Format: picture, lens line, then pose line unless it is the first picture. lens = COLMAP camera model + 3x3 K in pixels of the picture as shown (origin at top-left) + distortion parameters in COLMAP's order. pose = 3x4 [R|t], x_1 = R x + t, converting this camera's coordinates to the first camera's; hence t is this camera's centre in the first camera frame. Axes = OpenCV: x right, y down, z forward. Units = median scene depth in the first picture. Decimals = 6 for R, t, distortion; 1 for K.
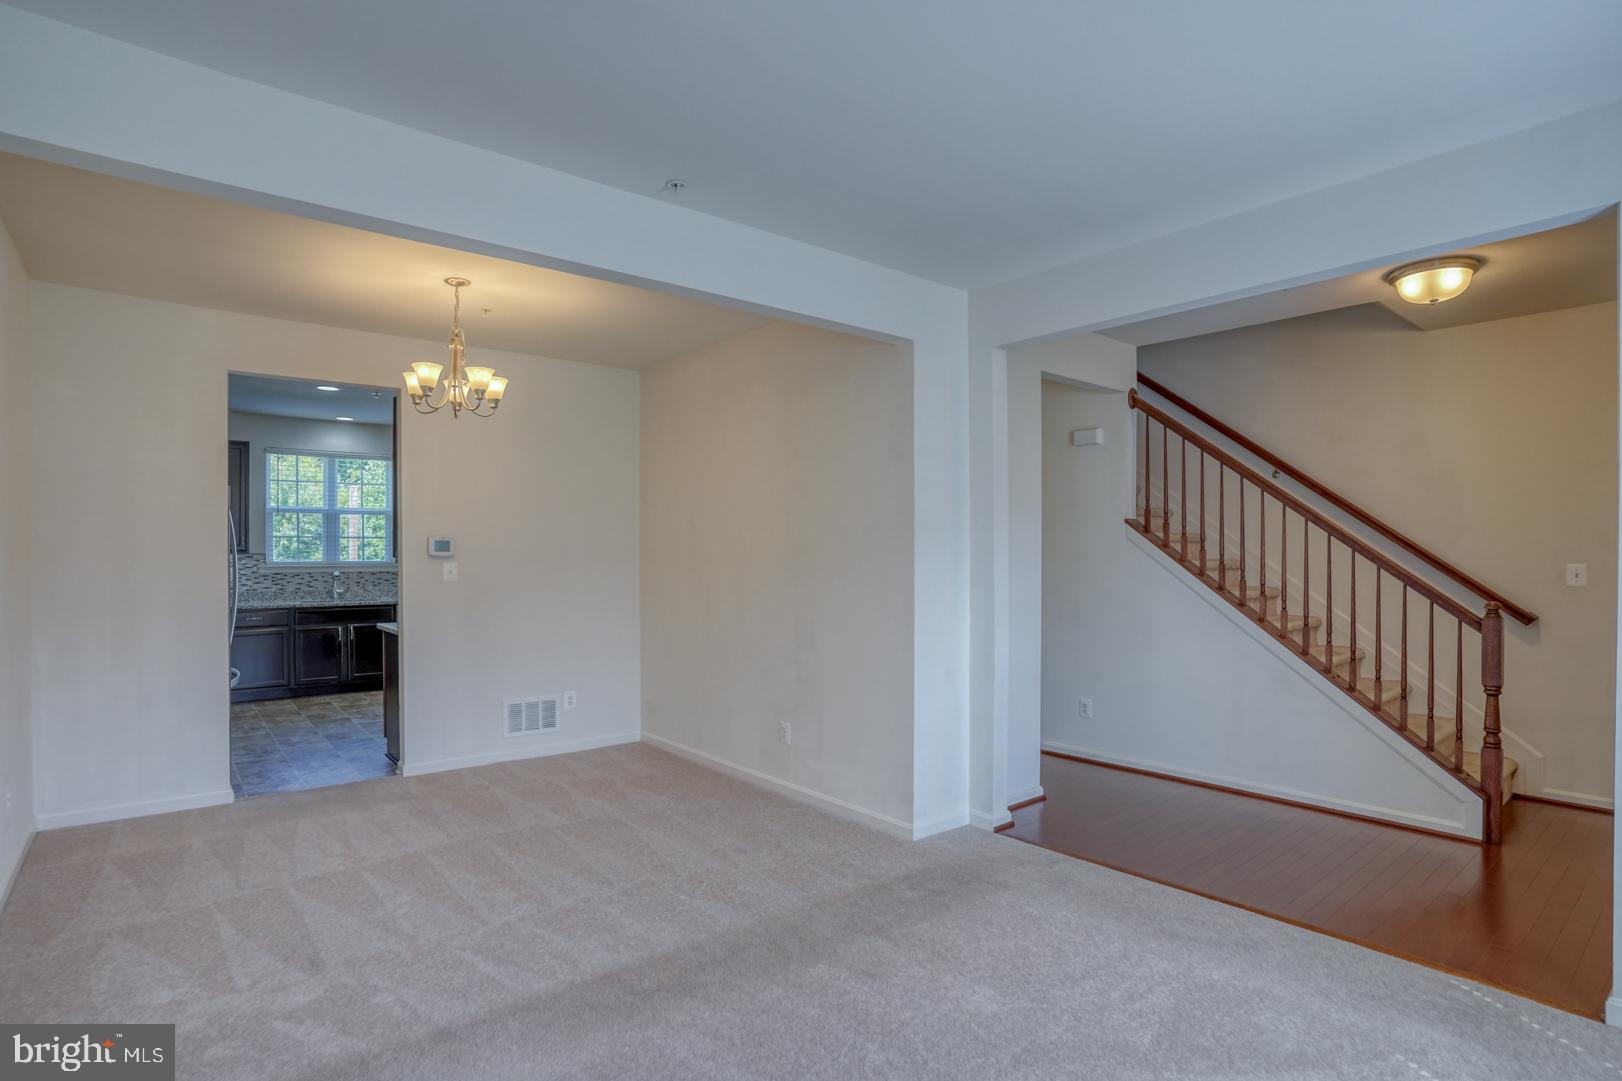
lens RADIAL K [[817.3, 0, 797.7], [0, 817.3, 548.1], [0, 0, 1]] dist [-0.065052, 0.031593]
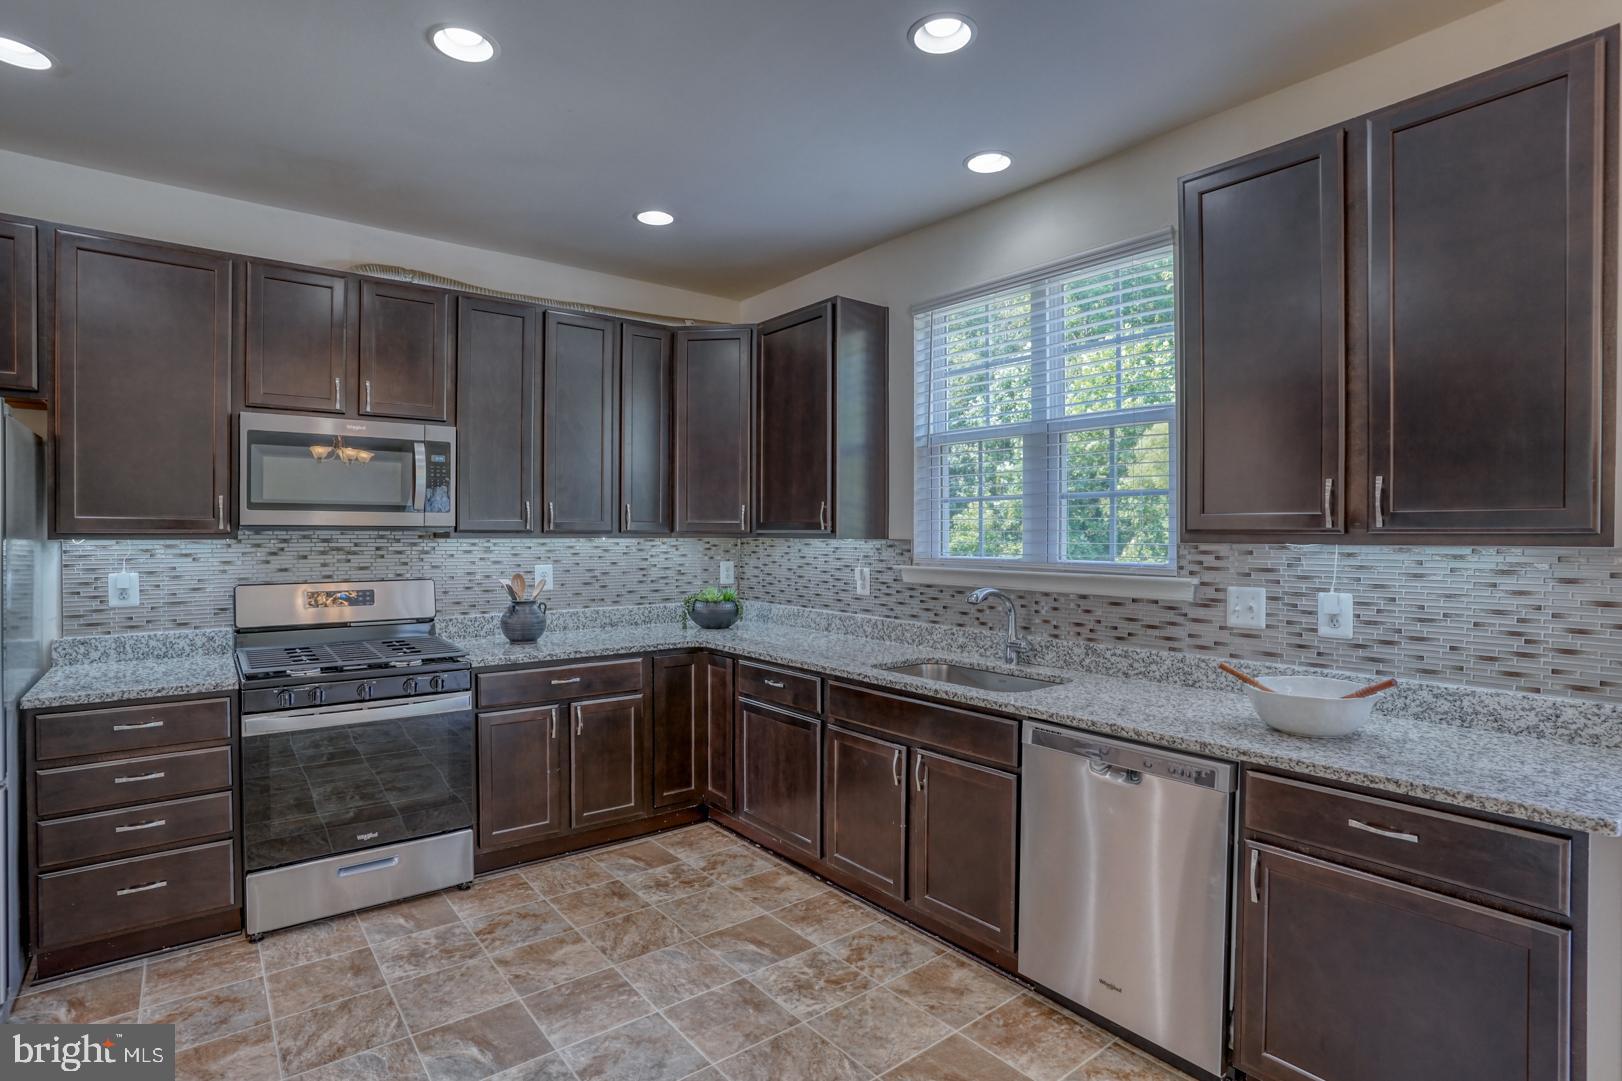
lens RADIAL K [[817.3, 0, 810.4], [0, 817.3, 537.7], [0, 0, 1]] dist [-0.065052, 0.031593]
pose [[-0.002931, 0.006058, -0.999977, -0.218932], [-0.001984, 0.999980, 0.006063, 0.004211], [0.999994, 0.002002, -0.002919, 0.956789]]
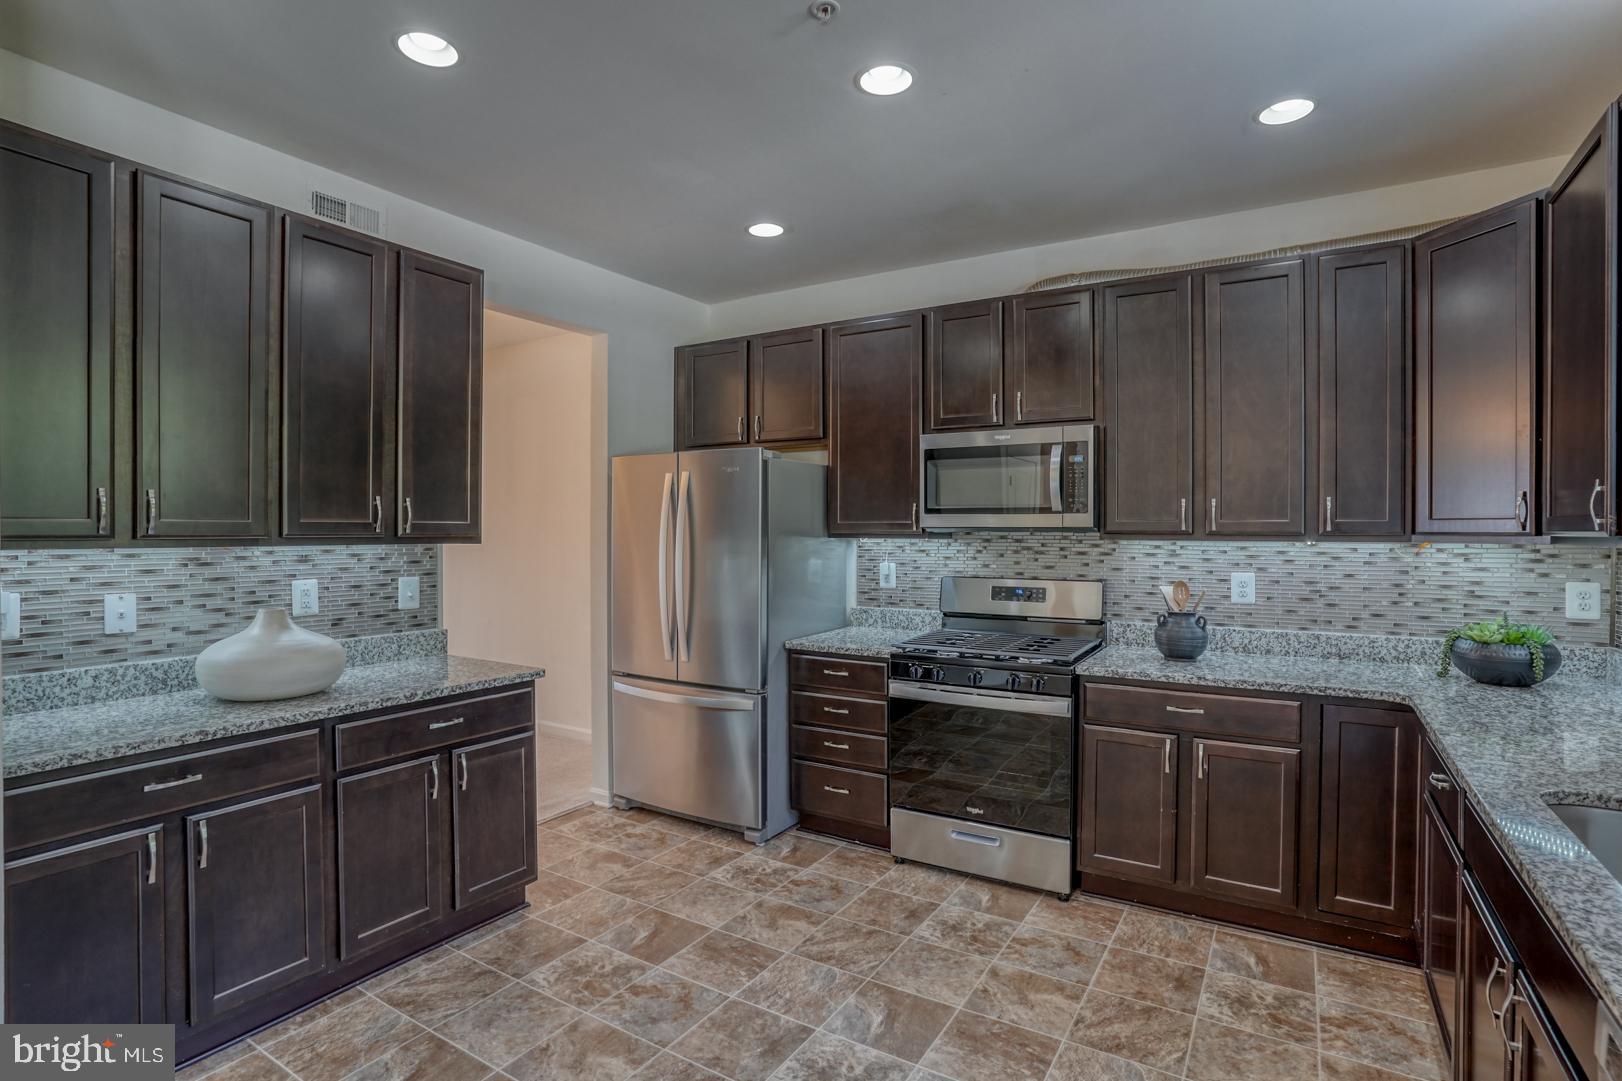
lens RADIAL K [[817.3, 0, 807.6], [0, 817.3, 539.0], [0, 0, 1]] dist [-0.065052, 0.031593]
pose [[-0.941159, -0.001037, -0.337963, -0.365577], [-0.004472, 0.999946, 0.009384, 0.003822], [0.337935, 0.010343, -0.941113, 1.105322]]
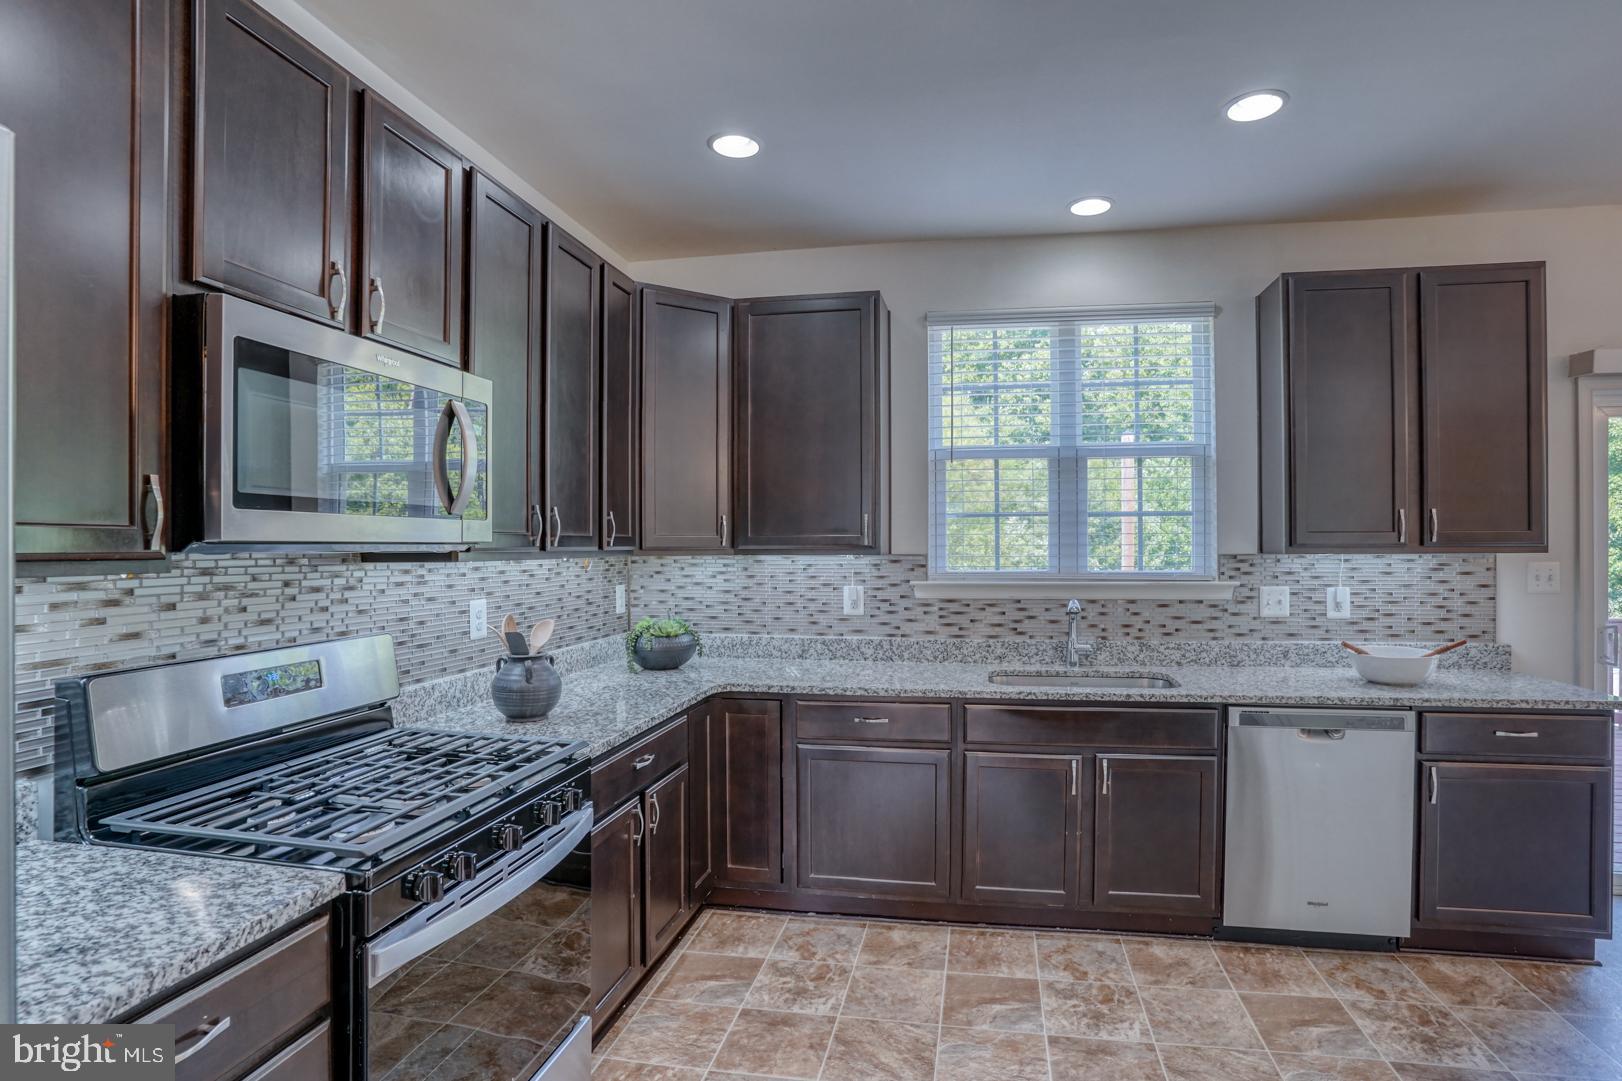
lens RADIAL K [[817.3, 0, 859.6], [0, 817.3, 547.5], [0, 0, 1]] dist [-0.065052, 0.031593]
pose [[0.673322, -0.001595, -0.739347, -0.367822], [0.005098, 0.999984, 0.002485, 0.002694], [0.739332, -0.005443, 0.673320, 0.685411]]
